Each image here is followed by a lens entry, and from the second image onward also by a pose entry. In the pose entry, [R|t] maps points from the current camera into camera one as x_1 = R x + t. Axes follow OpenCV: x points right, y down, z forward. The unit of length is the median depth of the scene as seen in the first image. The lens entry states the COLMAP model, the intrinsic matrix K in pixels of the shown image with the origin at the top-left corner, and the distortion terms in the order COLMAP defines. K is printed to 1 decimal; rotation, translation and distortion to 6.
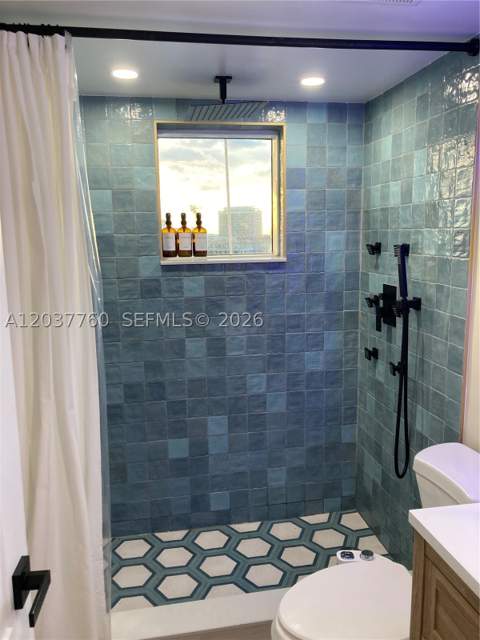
lens RADIAL K [[522.3, 0, 241.5], [0, 522.3, 316.7], [0, 0, 1]] dist [0.016927, 0.004713]
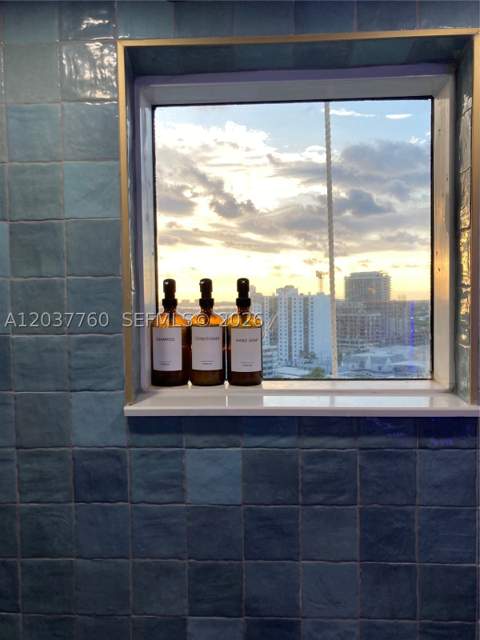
lens RADIAL K [[522.3, 0, 243.7], [0, 522.3, 324.2], [0, 0, 1]] dist [0.016927, 0.004713]
pose [[0.972644, 0.014199, -0.231867, 0.013011], [-0.039279, 0.993811, -0.103910, -0.123632], [0.228957, 0.110174, 0.967182, 0.624535]]
